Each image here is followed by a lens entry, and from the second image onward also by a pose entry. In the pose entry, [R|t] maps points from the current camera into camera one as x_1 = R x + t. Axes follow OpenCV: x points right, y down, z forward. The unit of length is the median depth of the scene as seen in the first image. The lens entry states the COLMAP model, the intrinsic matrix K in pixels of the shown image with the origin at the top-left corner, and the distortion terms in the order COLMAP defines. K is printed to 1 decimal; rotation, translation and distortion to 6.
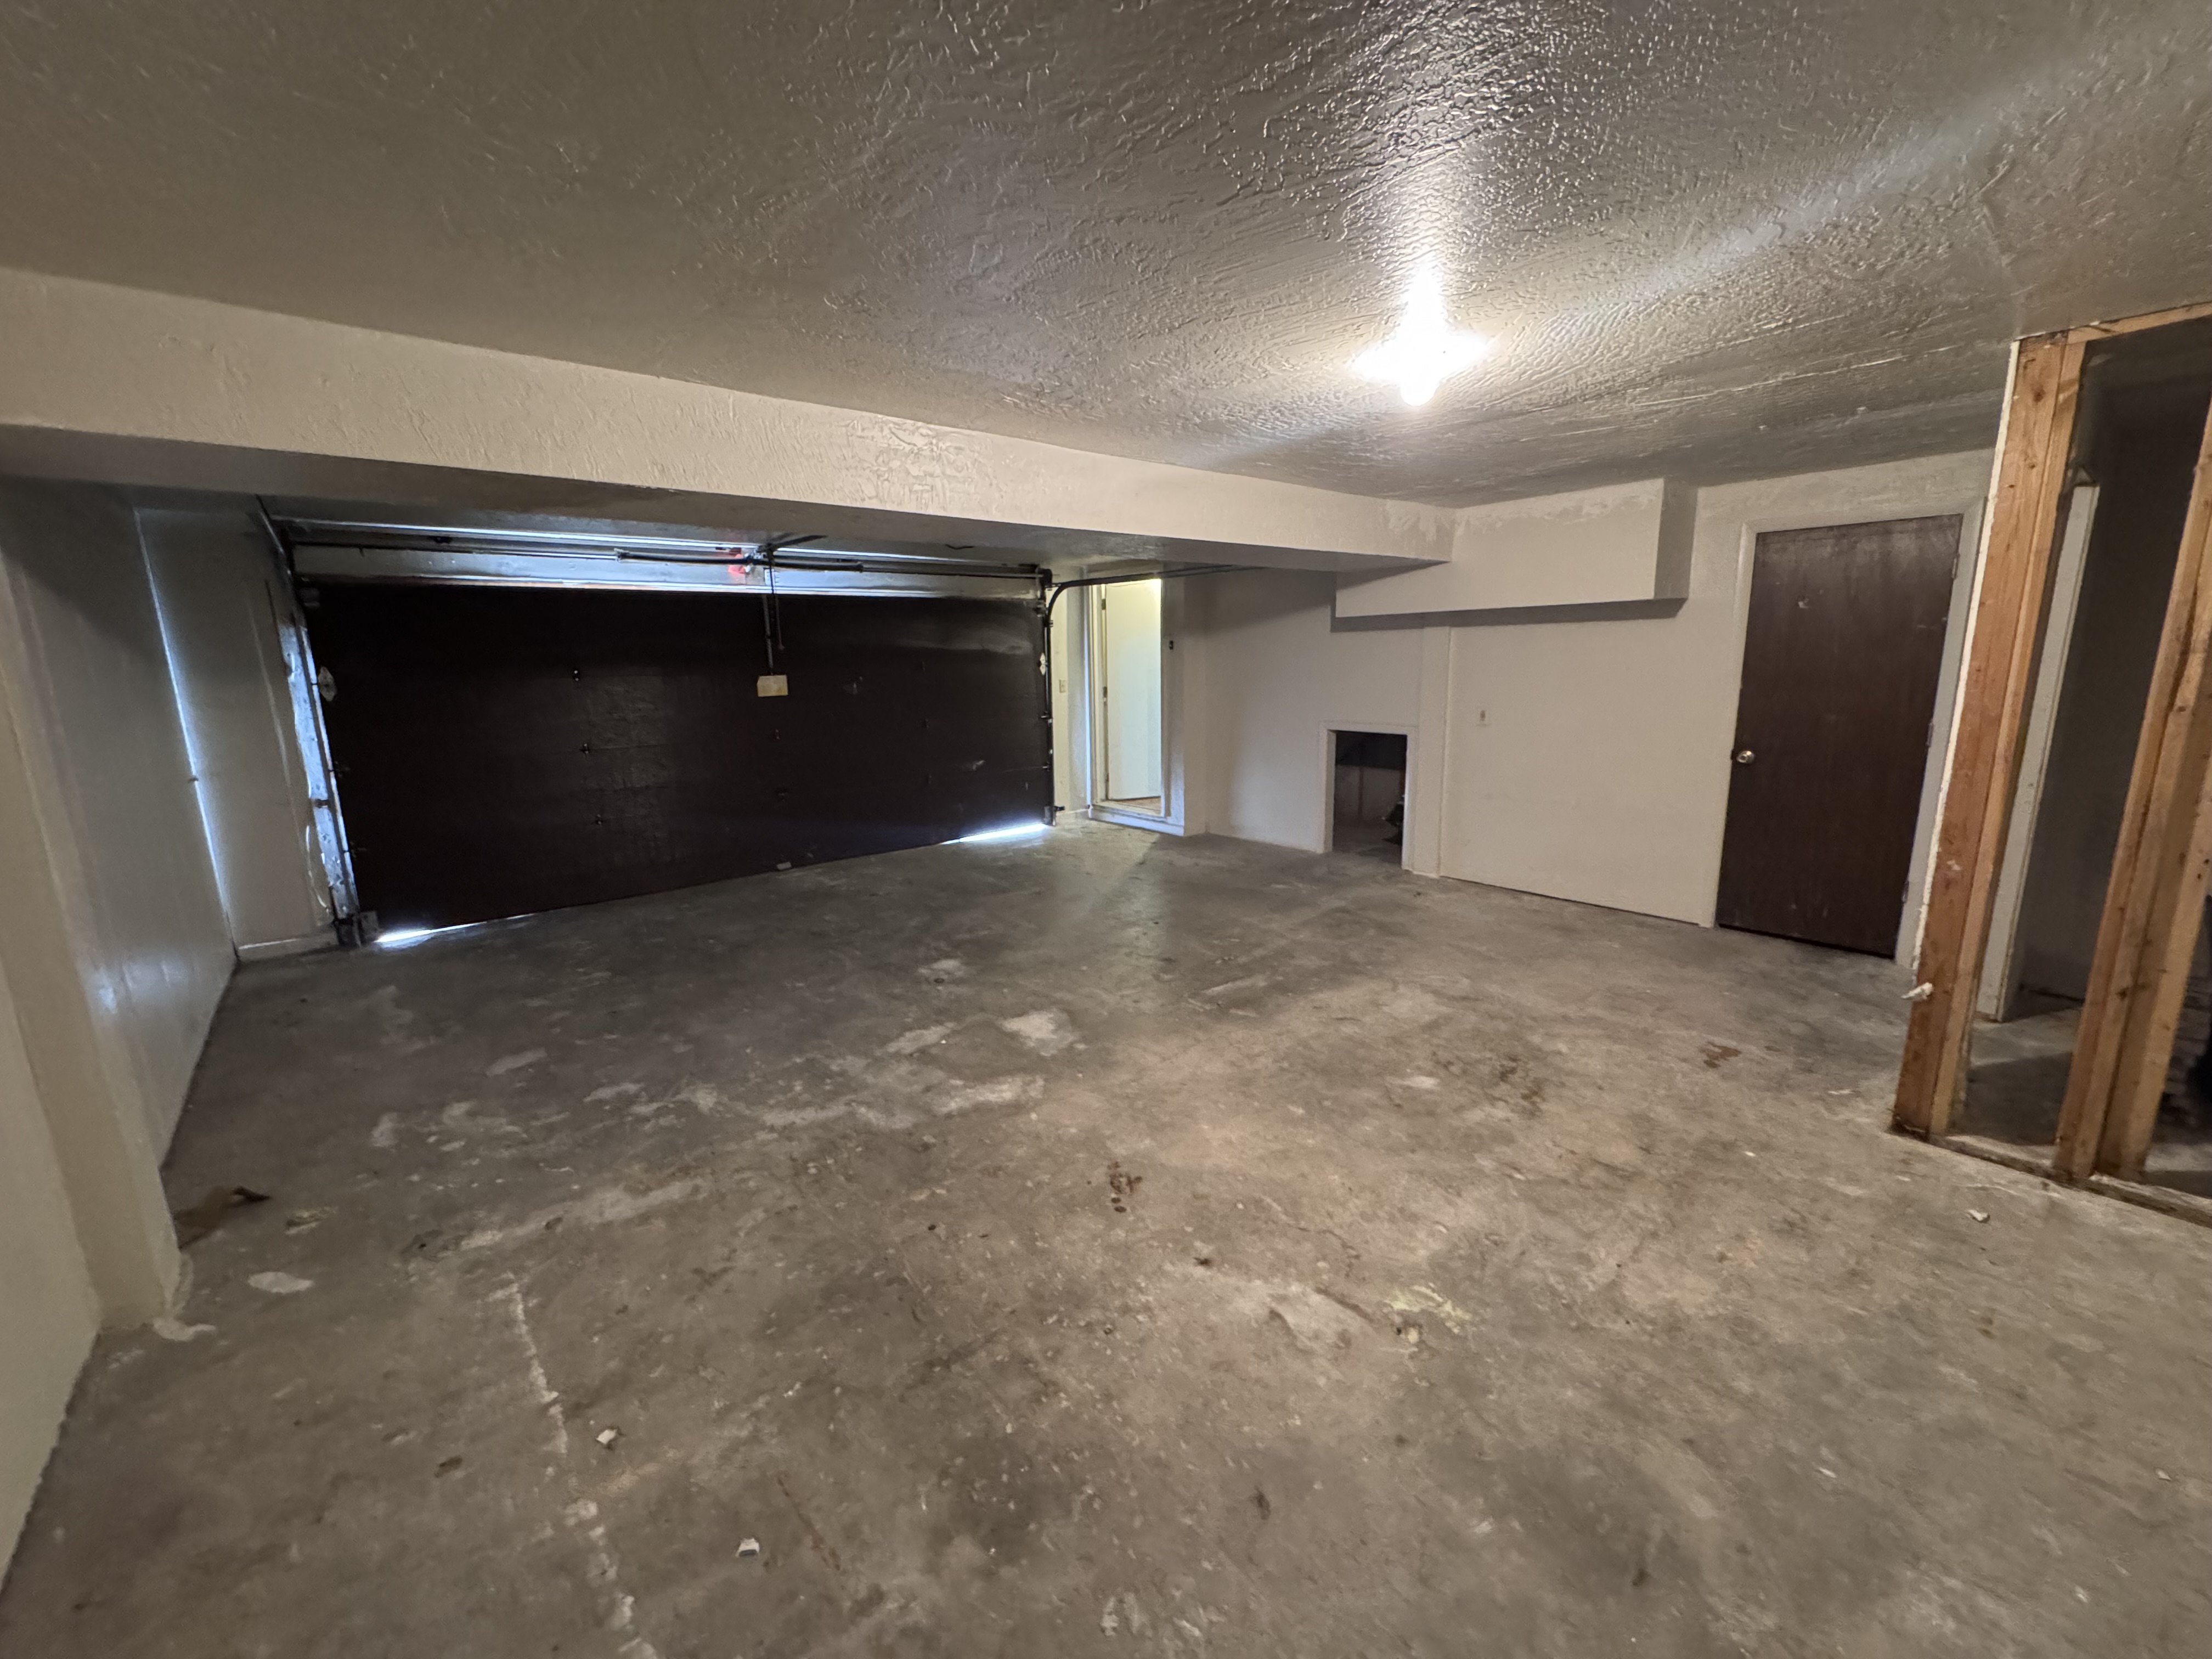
lens RADIAL K [[883.6, 0, 1101.8], [0, 883.6, 829.7], [0, 0, 1]] dist [-0.002519, 0.001154]
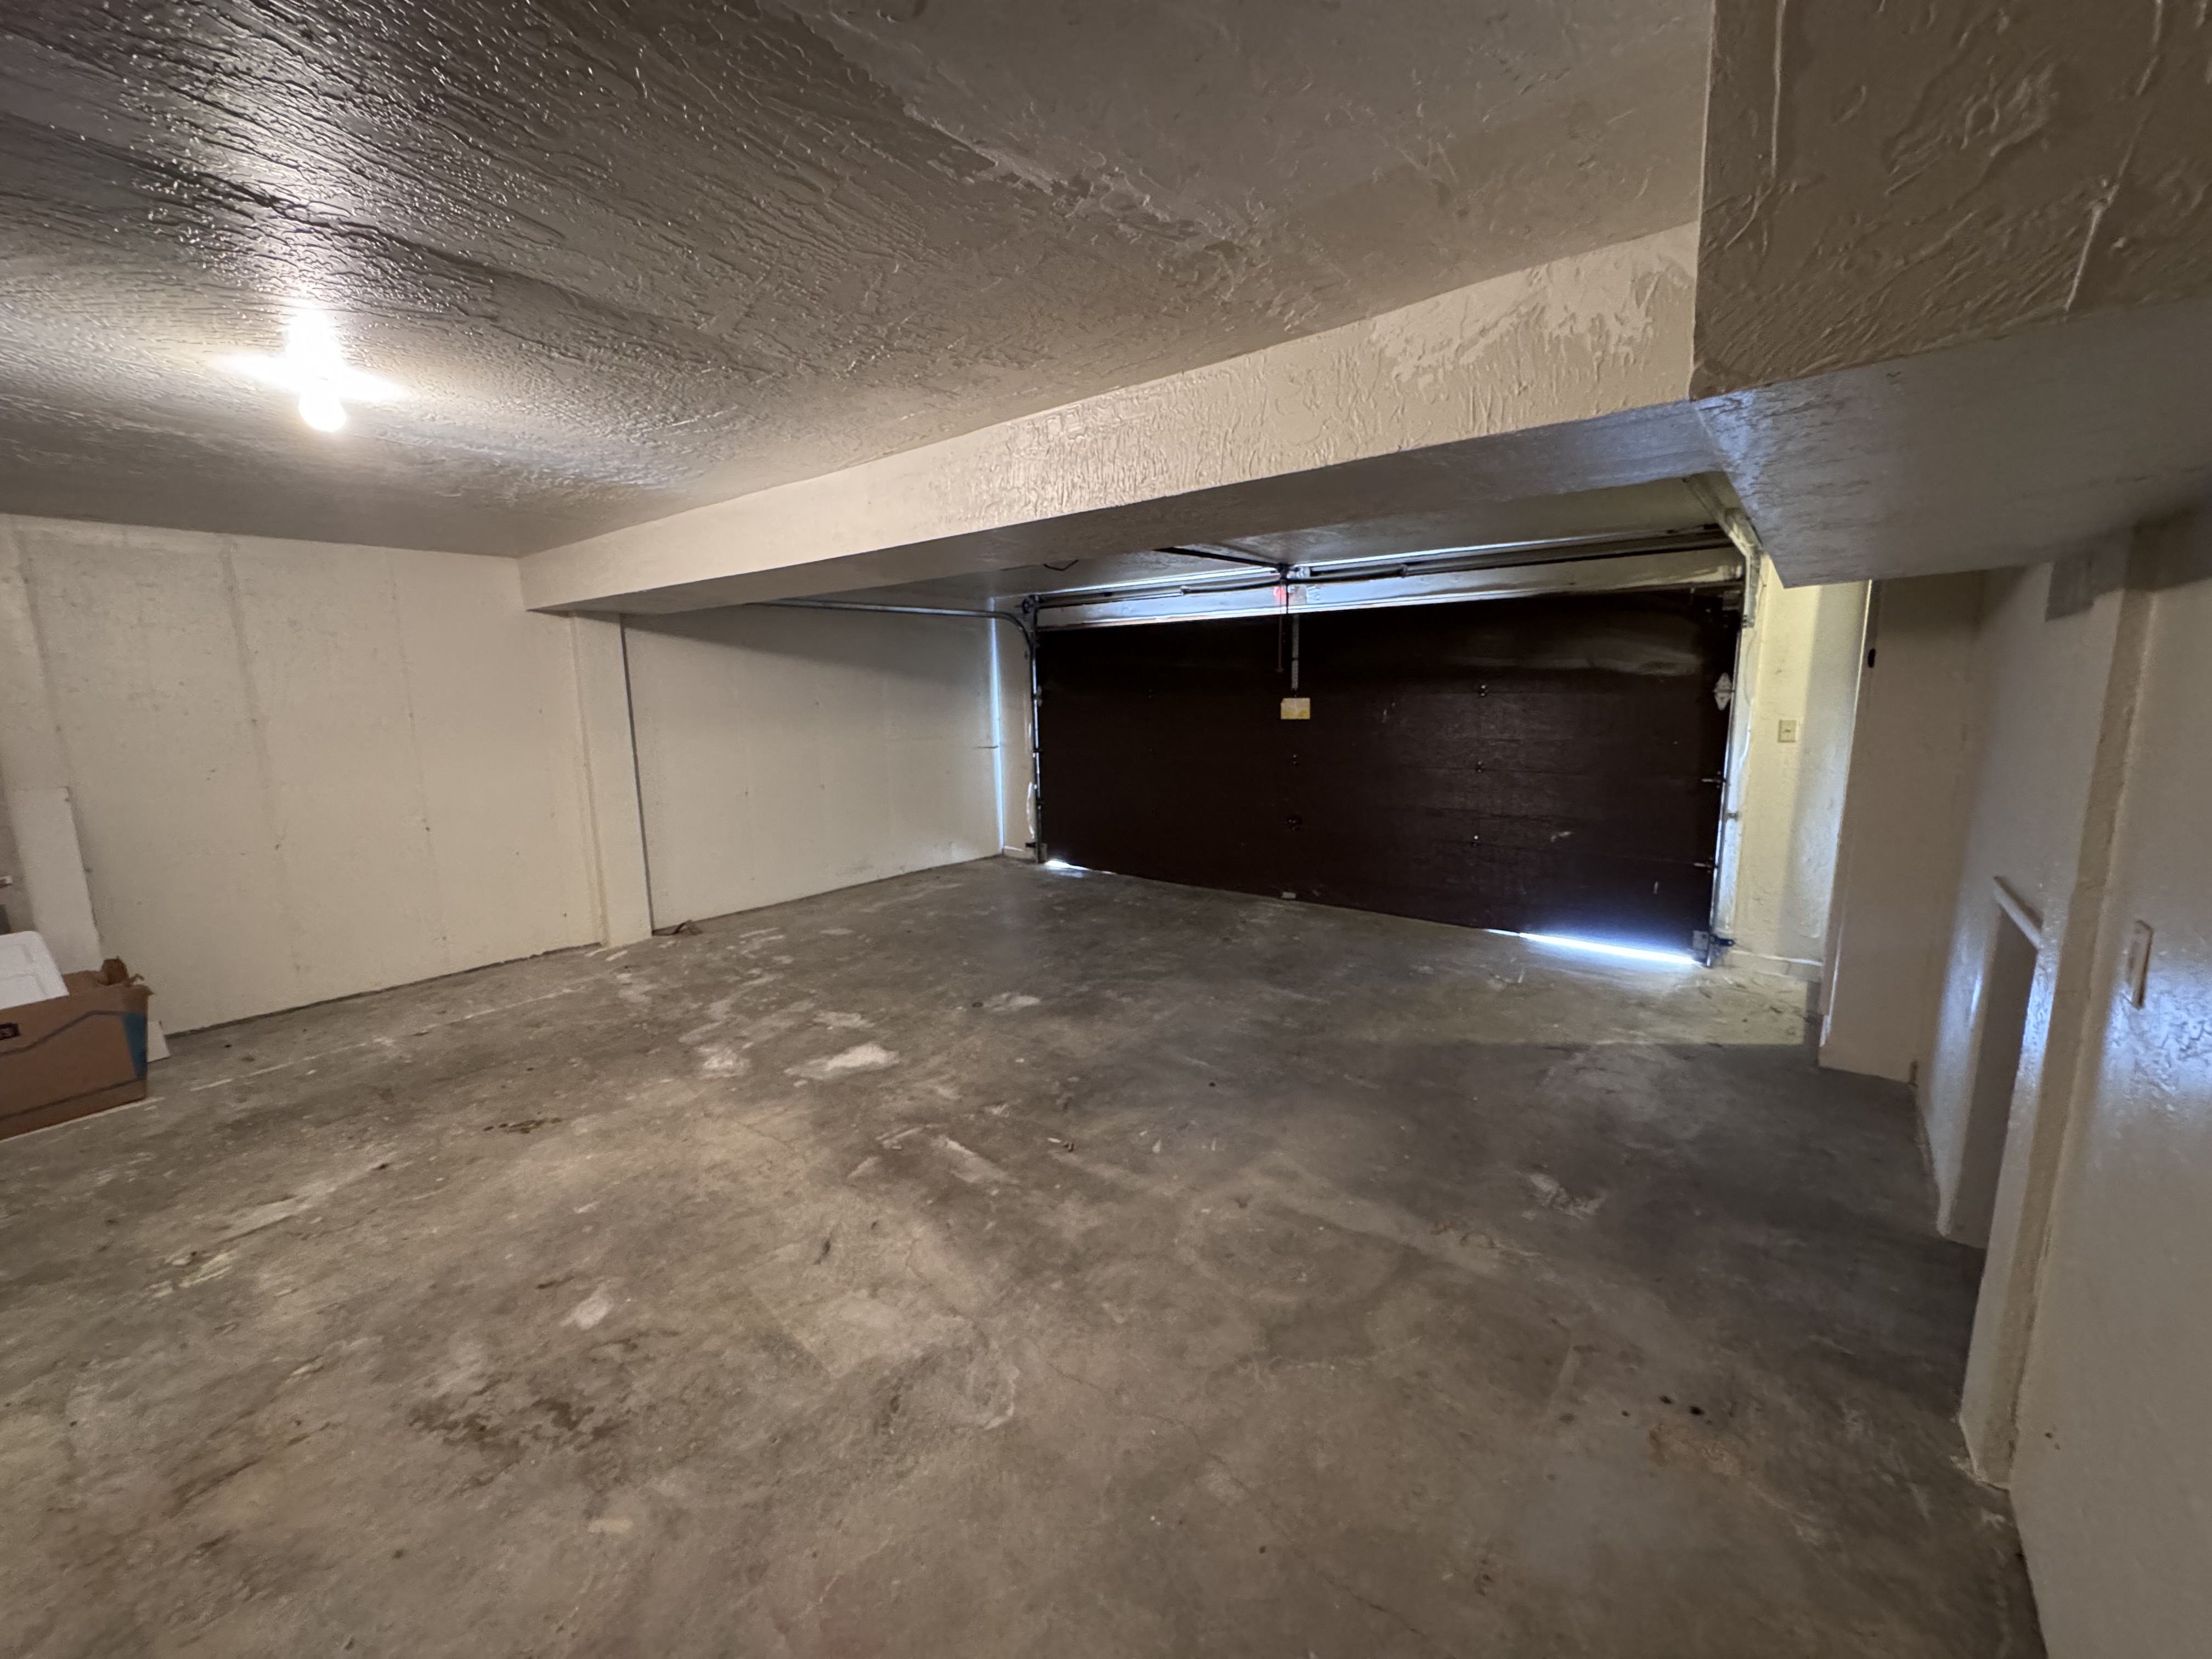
lens RADIAL K [[883.6, 0, 1101.8], [0, 883.6, 829.7], [0, 0, 1]] dist [-0.002519, 0.001154]
pose [[0.185977, 0.174730, -0.966893, 1.010350], [-0.179732, 0.973507, 0.141354, -0.248311], [0.965976, 0.147493, 0.212454, 1.143591]]
